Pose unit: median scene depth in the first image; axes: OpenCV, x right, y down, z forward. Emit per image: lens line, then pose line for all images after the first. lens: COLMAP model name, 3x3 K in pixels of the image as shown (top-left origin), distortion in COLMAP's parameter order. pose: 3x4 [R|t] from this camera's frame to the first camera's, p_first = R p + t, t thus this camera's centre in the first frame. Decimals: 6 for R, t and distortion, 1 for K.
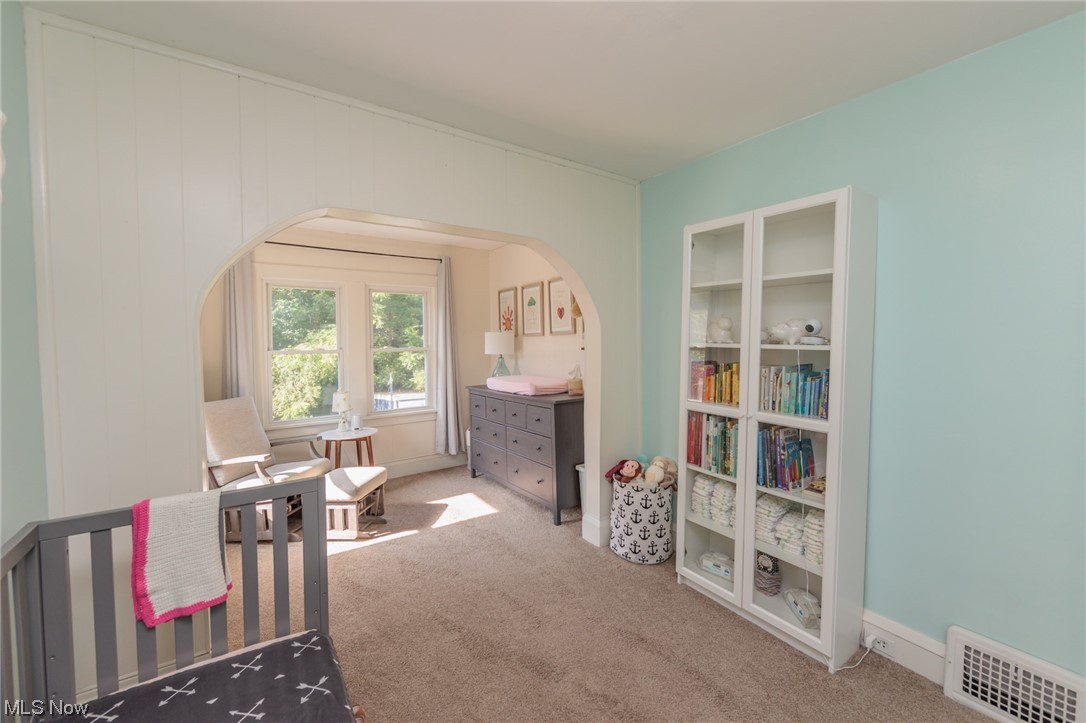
lens RADIAL K [[431.0, 0, 550.5], [0, 431.0, 351.5], [0, 0, 1]] dist [-0.000656, 0.000249]
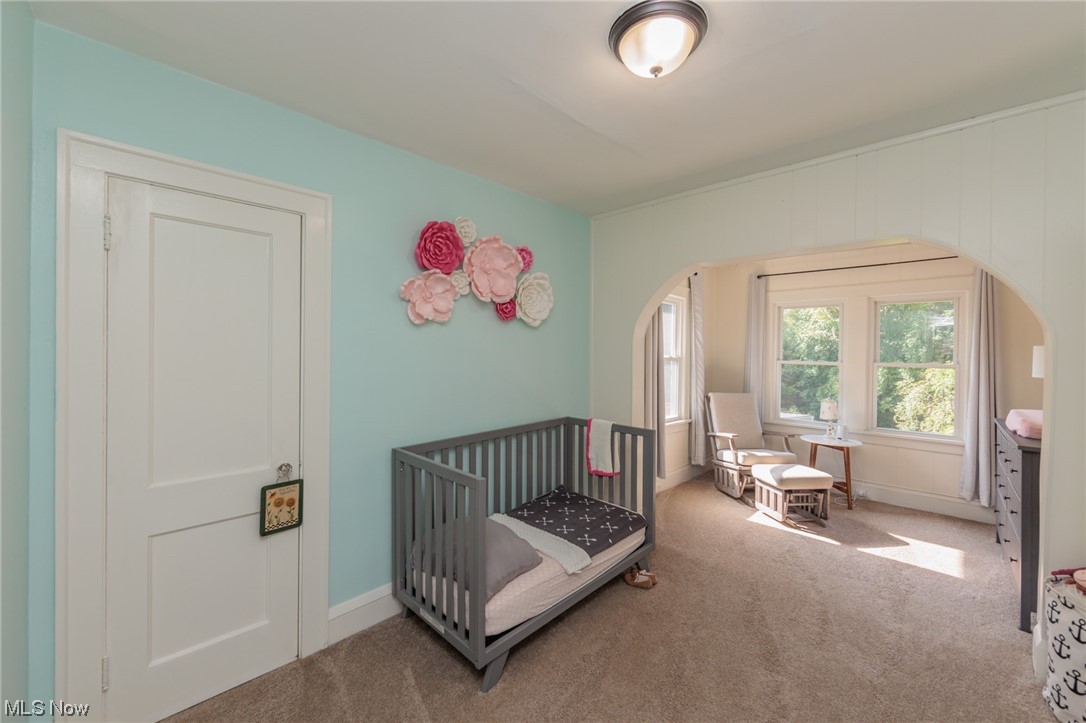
lens RADIAL K [[431.0, 0, 550.5], [0, 431.0, 351.5], [0, 0, 1]] dist [-0.000656, 0.000249]
pose [[0.203289, 0.012346, -0.979041, 0.557007], [-0.042364, 0.999095, 0.003803, -0.005796], [0.978202, 0.040704, 0.203628, 0.127818]]
